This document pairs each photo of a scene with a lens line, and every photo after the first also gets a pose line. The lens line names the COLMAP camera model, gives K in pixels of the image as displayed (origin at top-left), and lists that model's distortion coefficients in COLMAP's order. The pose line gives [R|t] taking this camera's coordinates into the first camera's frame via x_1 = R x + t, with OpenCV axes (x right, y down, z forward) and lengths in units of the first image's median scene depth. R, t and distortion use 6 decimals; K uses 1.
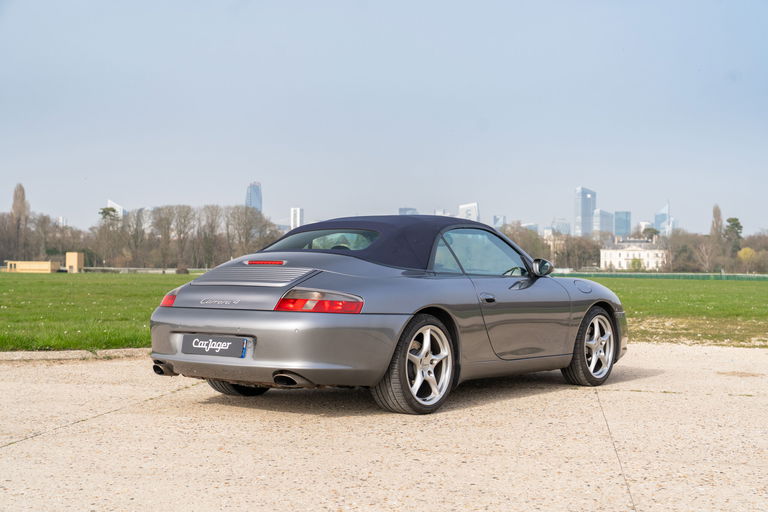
lens RADIAL K [[1149.6, 0, 384.3], [0, 1149.6, 254.6], [0, 0, 1]] dist [0.020386, 0.000000]
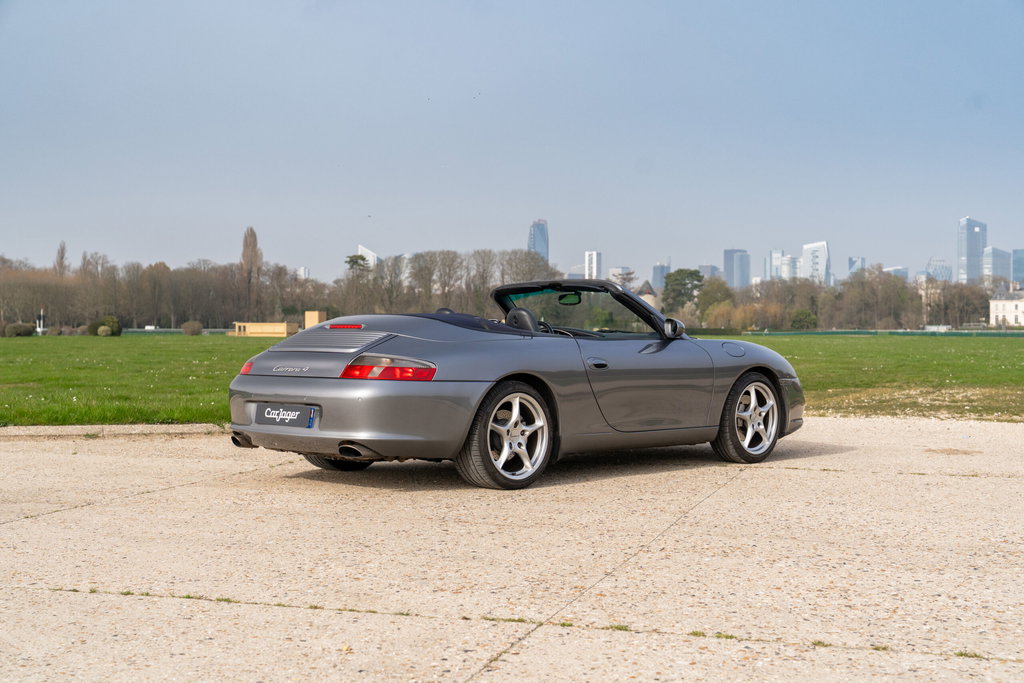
lens RADIAL K [[1466.3, 0, 511.9], [0, 1466.3, 343.4], [0, 0, 1]] dist [0.009420, 0.000000]
pose [[0.990680, -0.007351, -0.136008, 0.159543], [0.010405, 0.999709, 0.021753, -0.003212], [0.135809, -0.022966, 0.990469, -0.131911]]
